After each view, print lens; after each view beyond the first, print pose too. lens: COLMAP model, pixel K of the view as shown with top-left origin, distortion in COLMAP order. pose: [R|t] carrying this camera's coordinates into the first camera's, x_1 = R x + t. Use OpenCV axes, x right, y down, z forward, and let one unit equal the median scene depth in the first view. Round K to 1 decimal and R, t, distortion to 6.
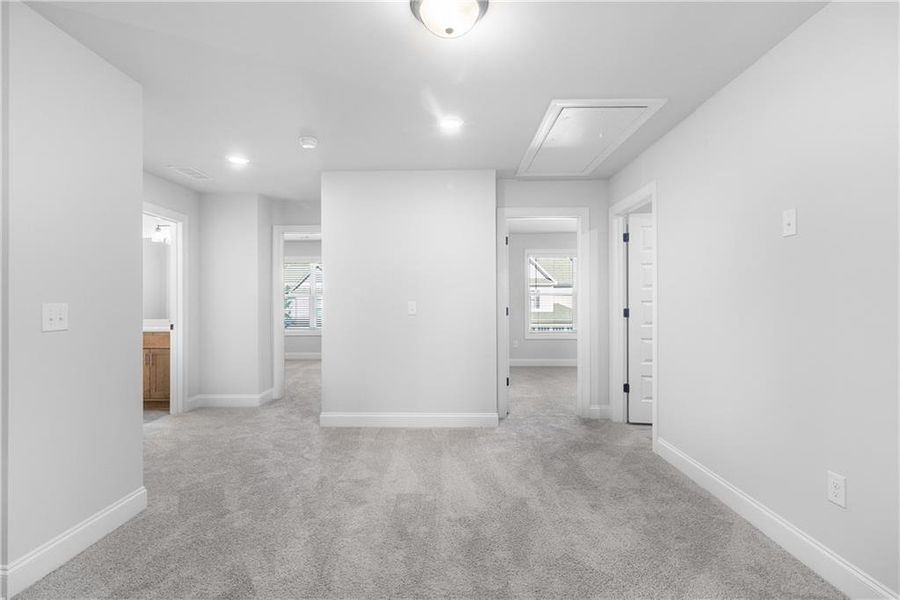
lens RADIAL K [[417.1, 0, 445.1], [0, 417.1, 299.9], [0, 0, 1]] dist [-0.011608, -0.000237]
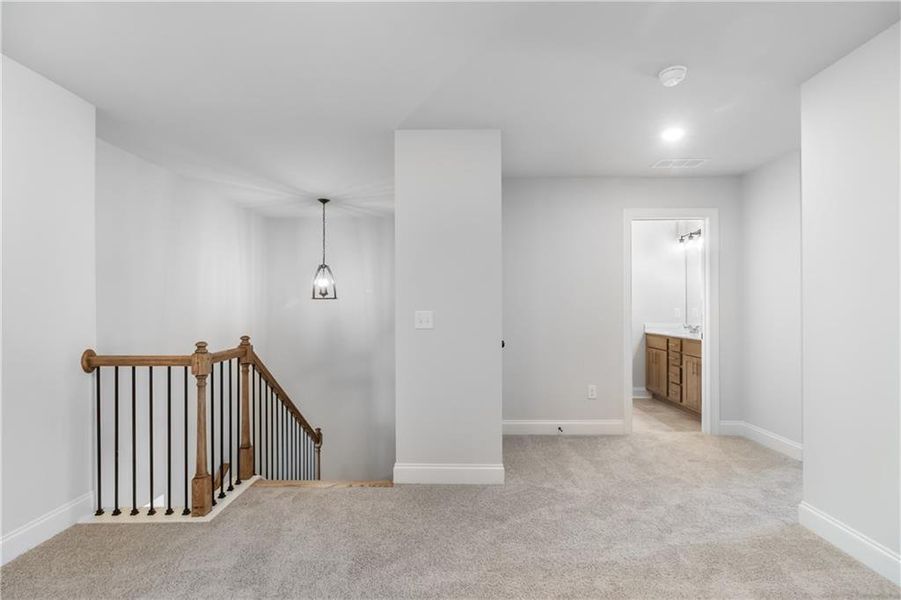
lens RADIAL K [[417.5, 0, 444.2], [0, 417.5, 306.3], [0, 0, 1]] dist [-0.011608, -0.000237]
pose [[-0.006197, 0.000869, -0.999980, 0.308502], [0.006326, 0.999980, 0.000830, -0.004669], [0.999961, -0.006321, -0.006202, 0.550834]]
